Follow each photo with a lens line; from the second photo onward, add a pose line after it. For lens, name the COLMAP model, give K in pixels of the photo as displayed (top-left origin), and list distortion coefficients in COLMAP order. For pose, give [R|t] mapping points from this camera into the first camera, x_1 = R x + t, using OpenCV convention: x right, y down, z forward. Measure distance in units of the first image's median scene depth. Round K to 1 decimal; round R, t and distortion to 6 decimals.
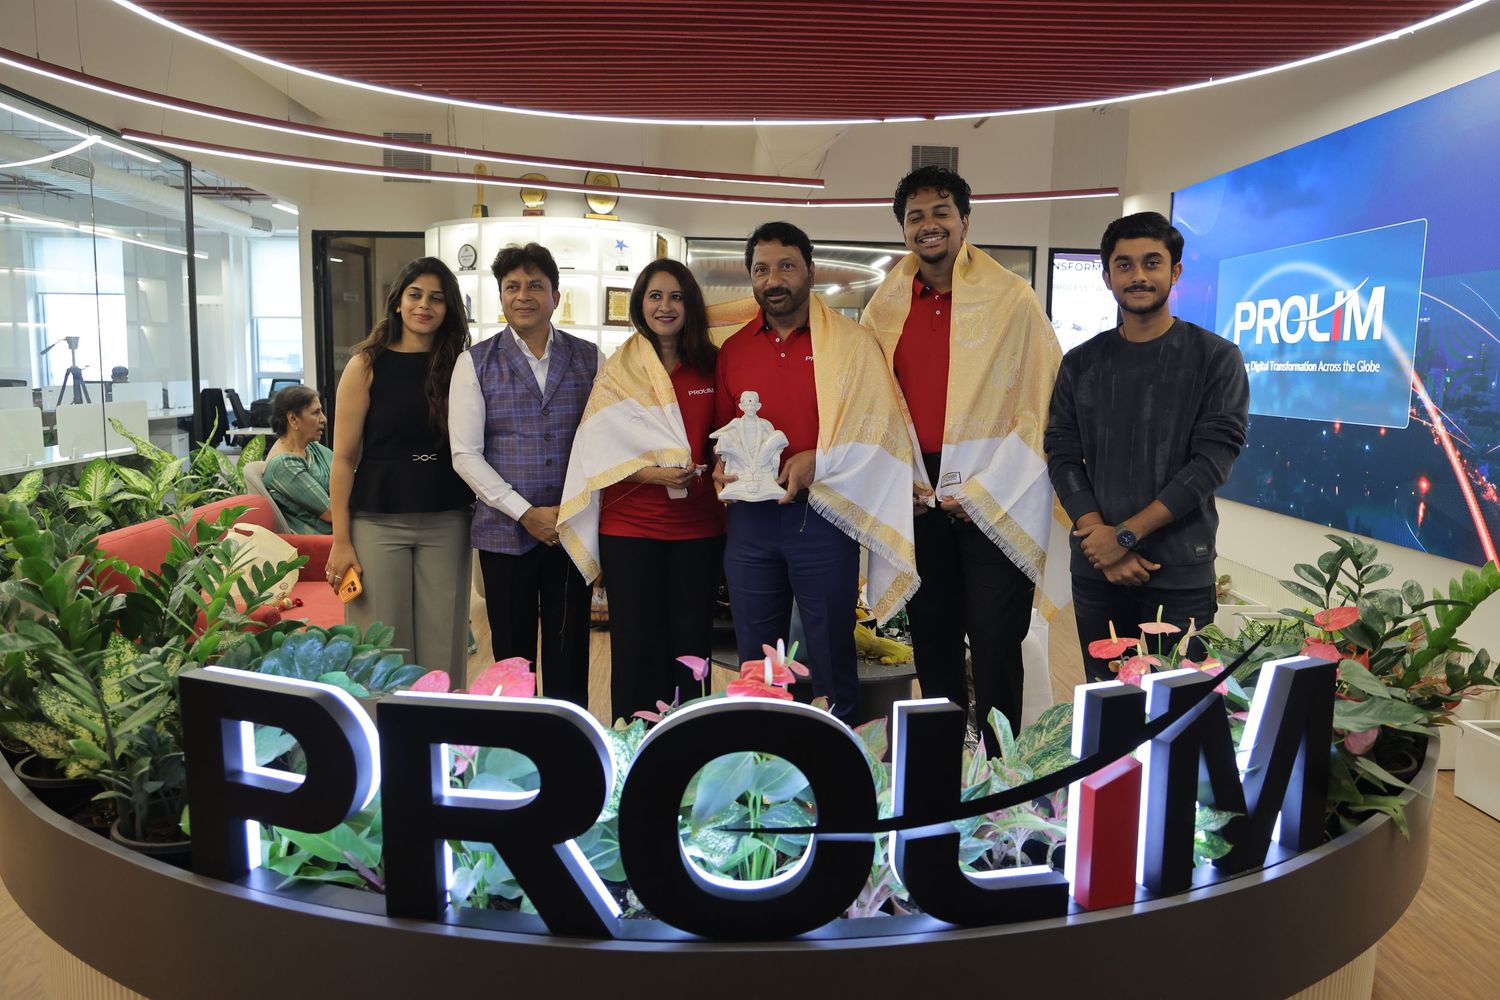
lens RADIAL K [[1077.1, 0, 750.0], [0, 1077.1, 500.0], [0, 0, 1]] dist [-0.078008, 0.071075]
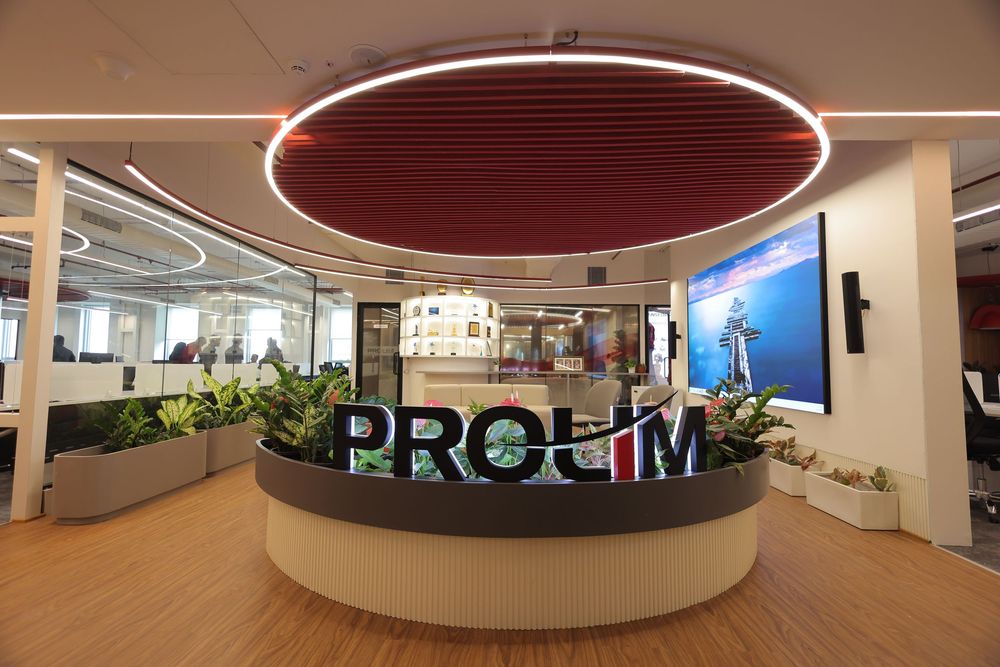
lens RADIAL K [[459.4, 0, 500.0], [0, 459.4, 333.5], [0, 0, 1]] dist [-0.000313, 0.000319]
pose [[0.997656, -0.014626, -0.066848, 0.071931], [0.001438, 0.981155, -0.193218, 0.225794], [0.068415, 0.192669, 0.978876, -0.398393]]
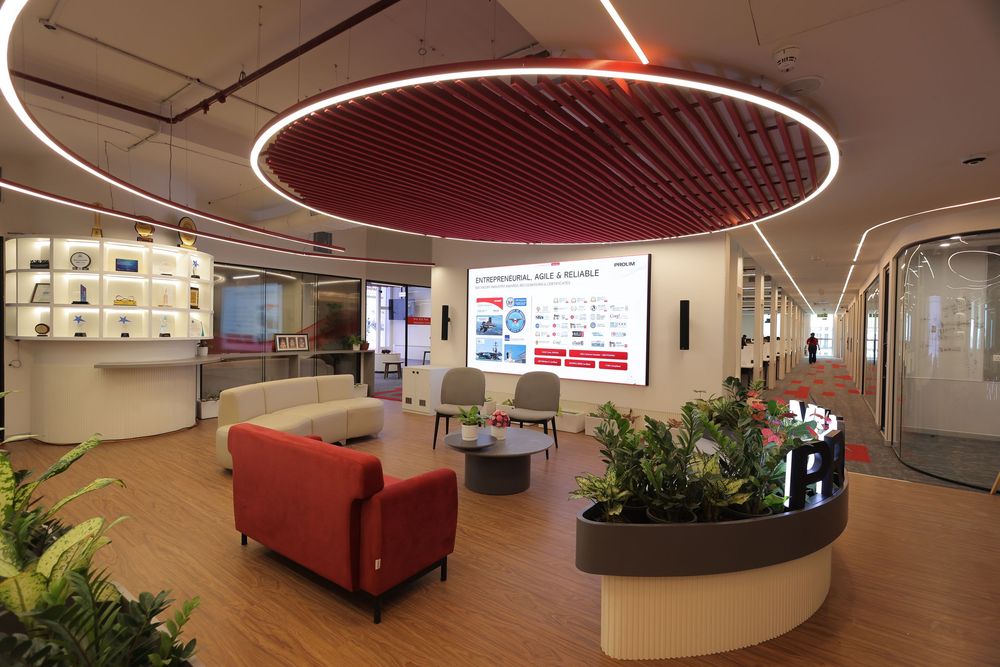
lens RADIAL K [[459.4, 0, 500.0], [0, 459.4, 333.5], [0, 0, 1]] dist [-0.000313, 0.000319]
pose [[0.613289, -0.020137, 0.789602, -2.138188], [0.097393, 0.993974, -0.050297, -0.185781], [-0.783831, 0.107749, 0.611555, 0.779783]]
